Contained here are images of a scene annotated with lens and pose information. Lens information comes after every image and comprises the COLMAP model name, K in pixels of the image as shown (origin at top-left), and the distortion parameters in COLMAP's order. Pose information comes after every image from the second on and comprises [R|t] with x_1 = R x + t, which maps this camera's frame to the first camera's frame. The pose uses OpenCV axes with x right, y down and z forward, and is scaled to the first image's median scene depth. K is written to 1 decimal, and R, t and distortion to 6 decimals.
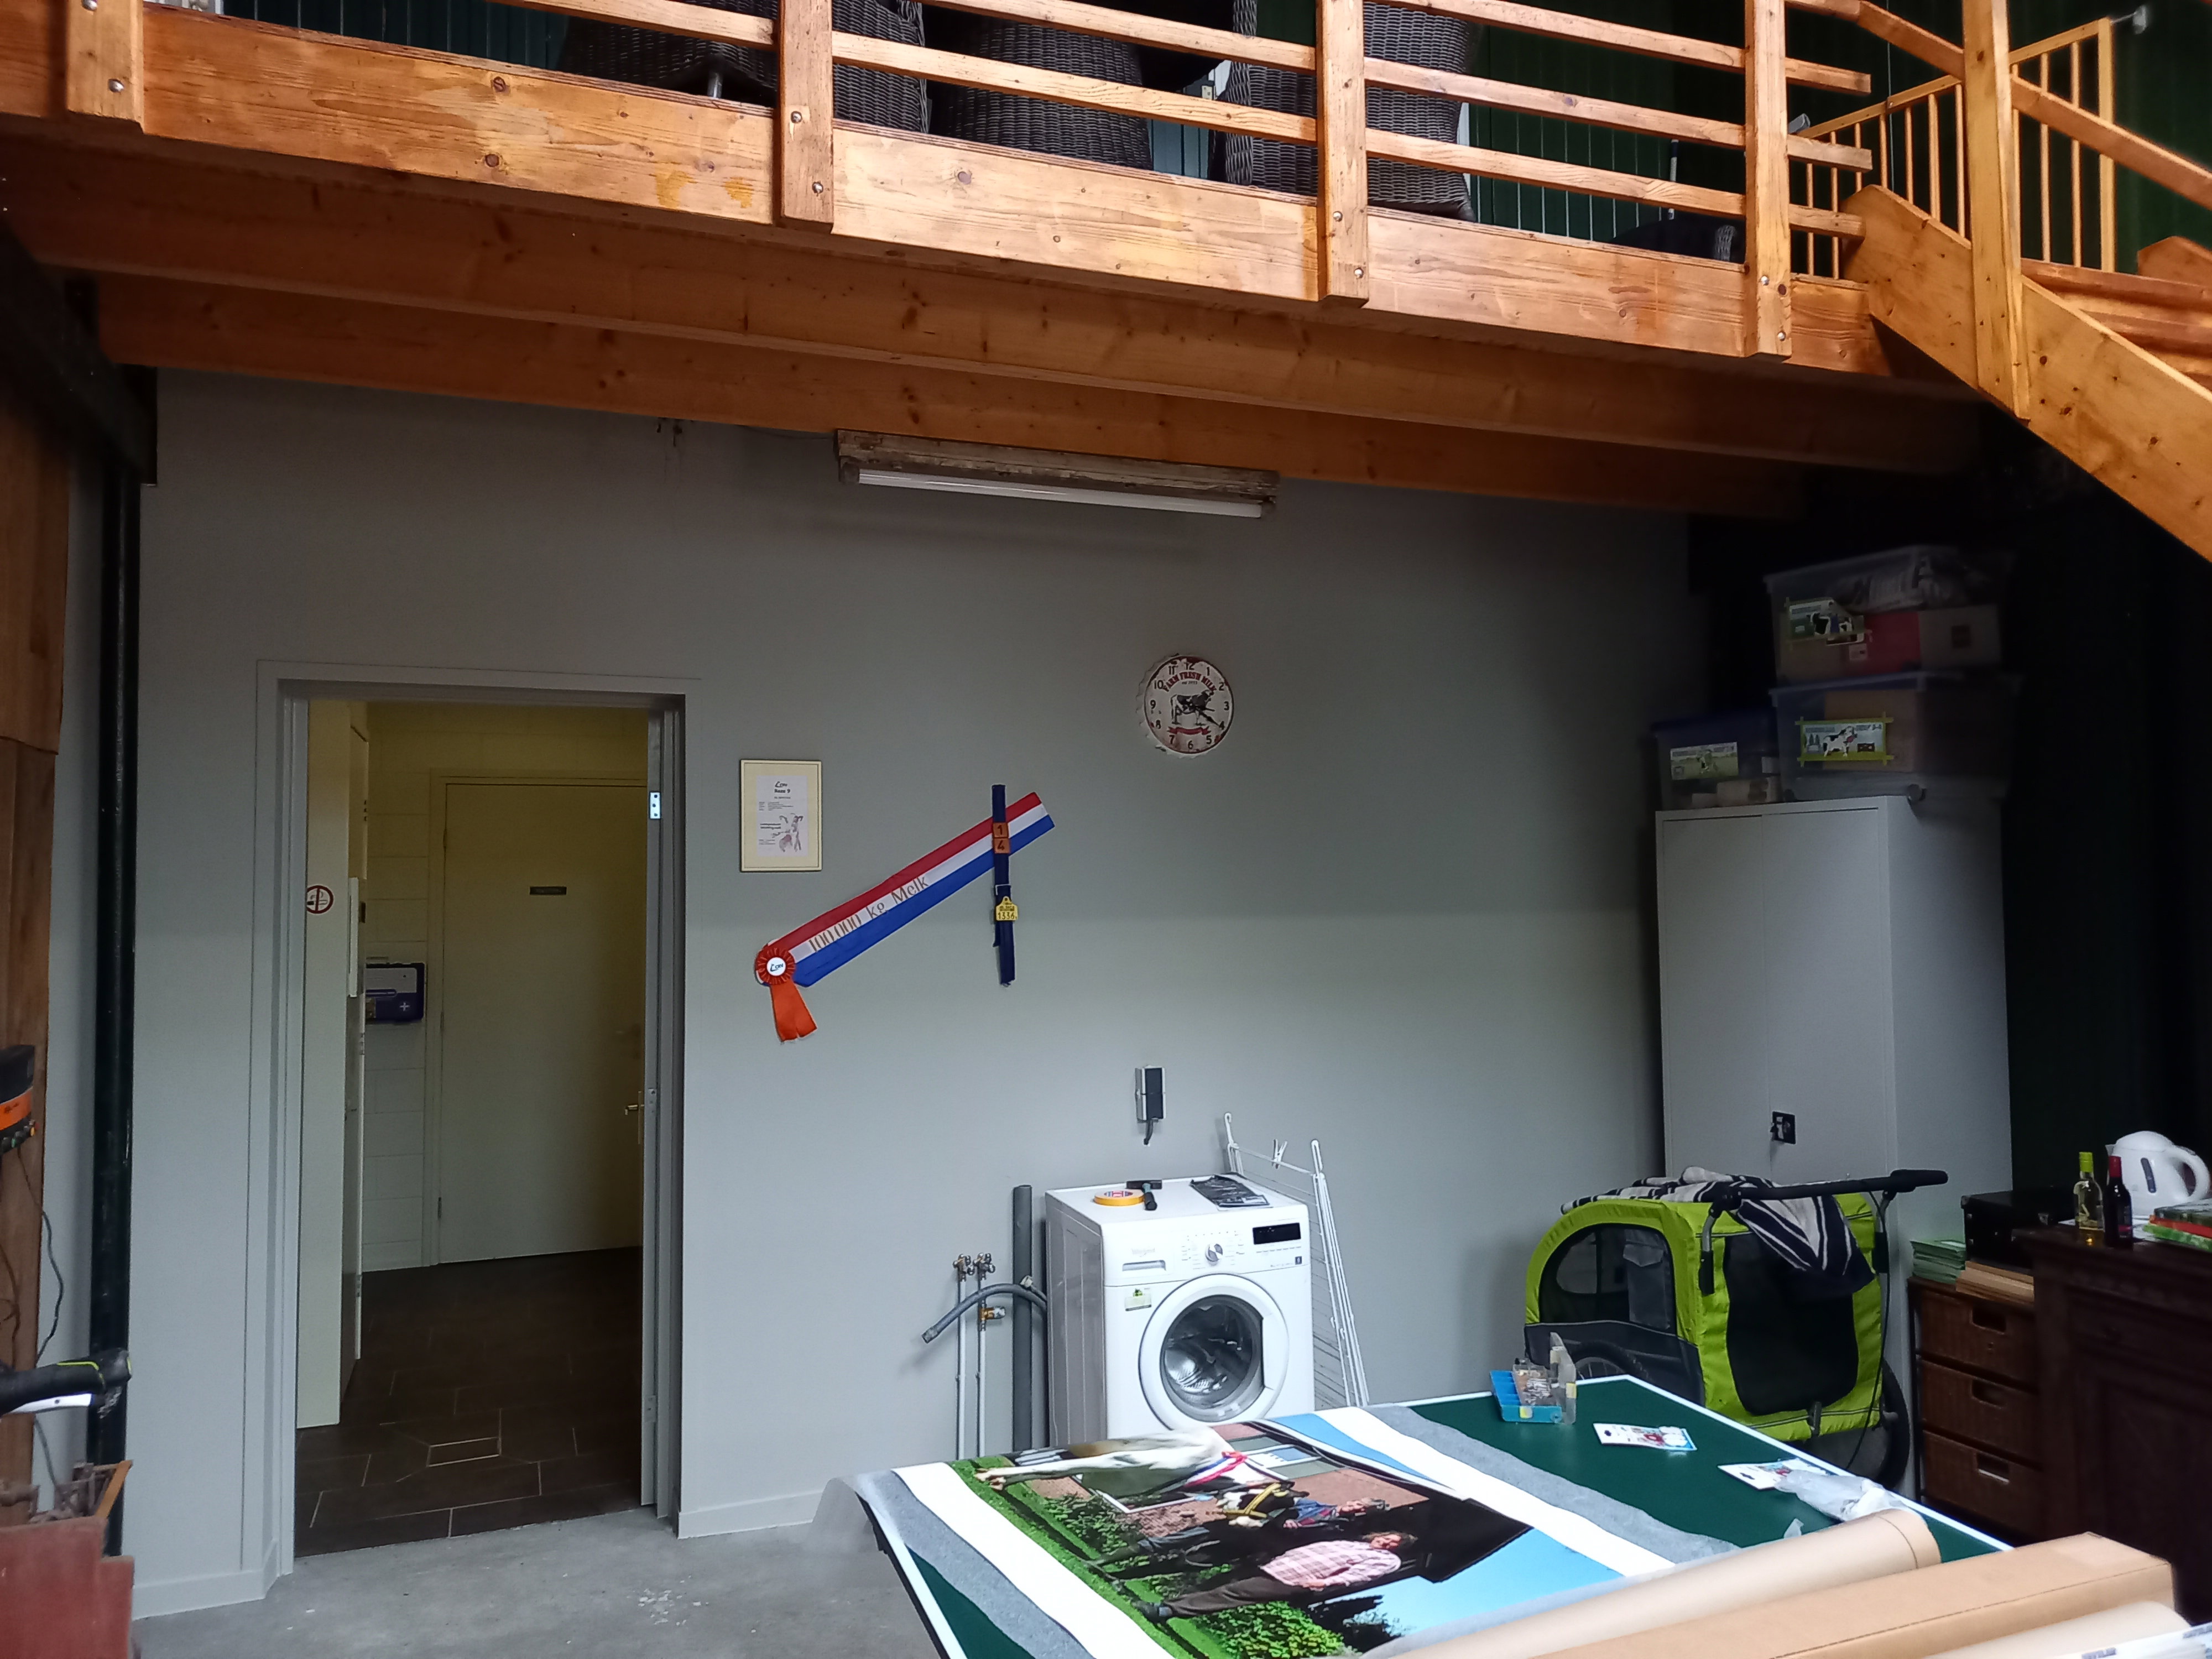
lens RADIAL K [[1588.0, 0, 1106.0], [0, 1588.0, 829.5], [0, 0, 1]] dist [0.061787, -0.068129]
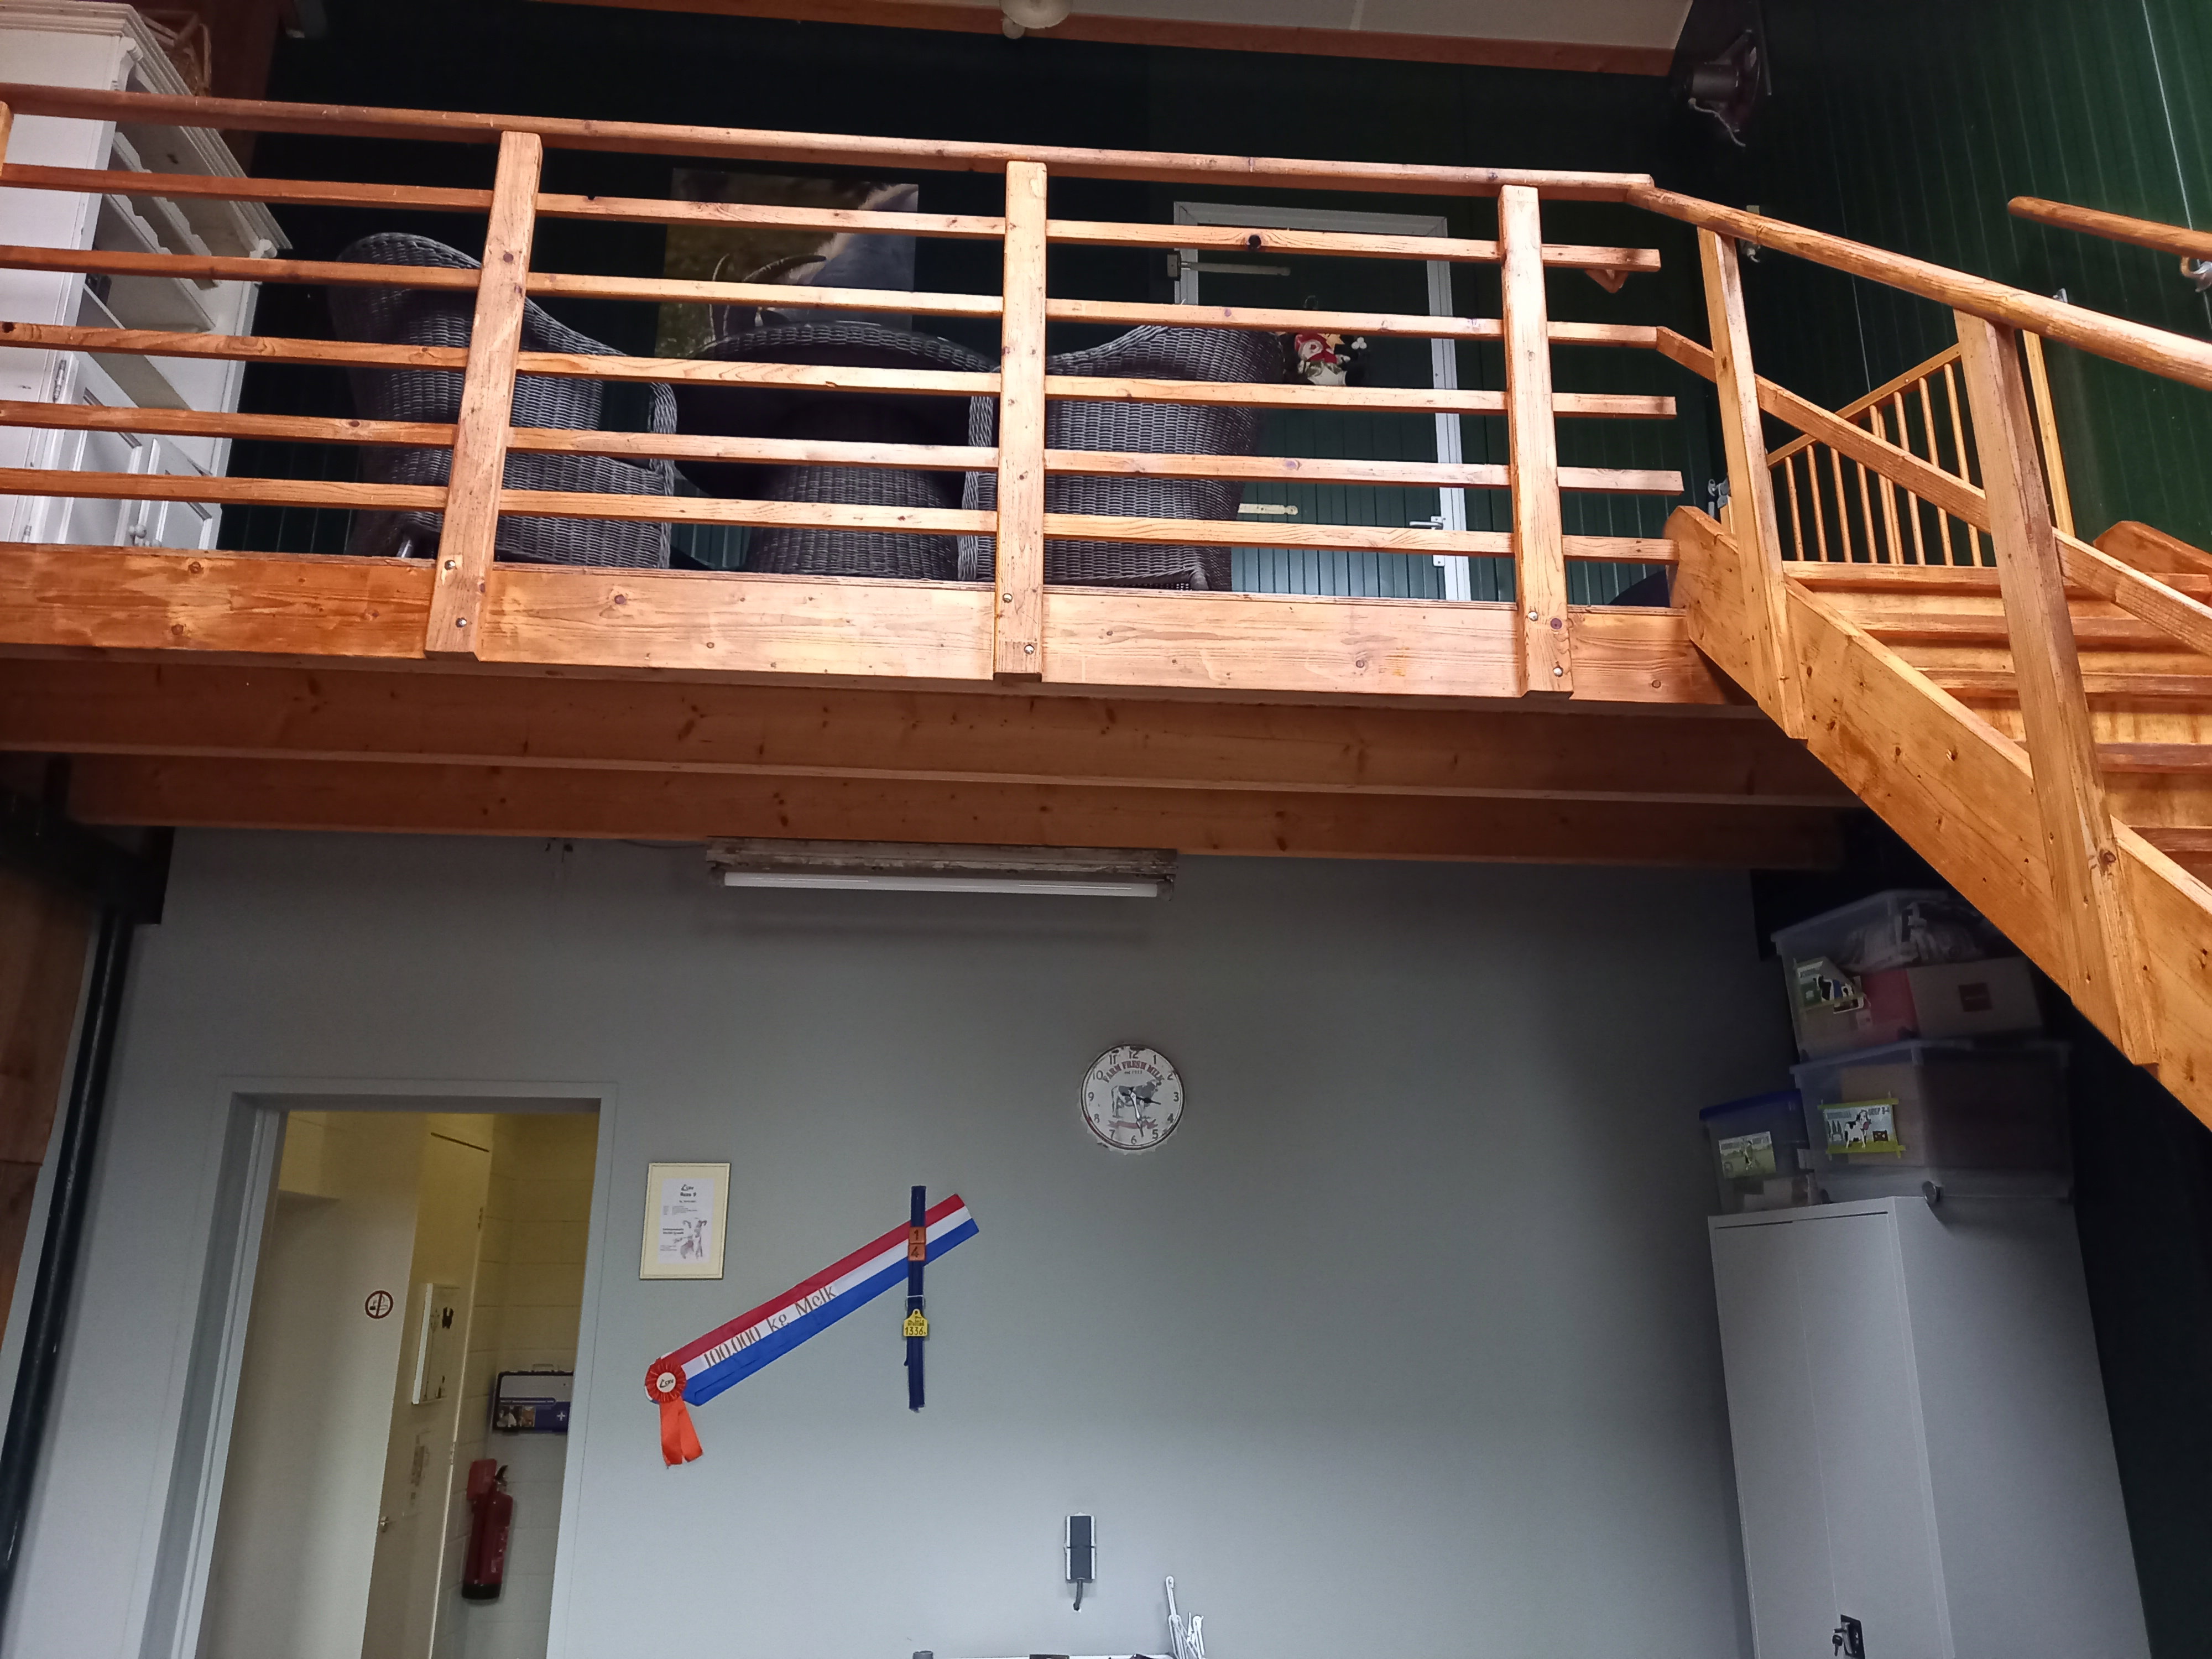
lens RADIAL K [[1599.6, 0, 1106.0], [0, 1599.6, 829.5], [0, 0, 1]] dist [0.056014, -0.075470]
pose [[0.961029, -0.065412, -0.268597, 0.345958], [-0.002787, 0.969261, -0.246019, 0.001214], [0.276433, 0.237180, 0.931306, 0.092382]]
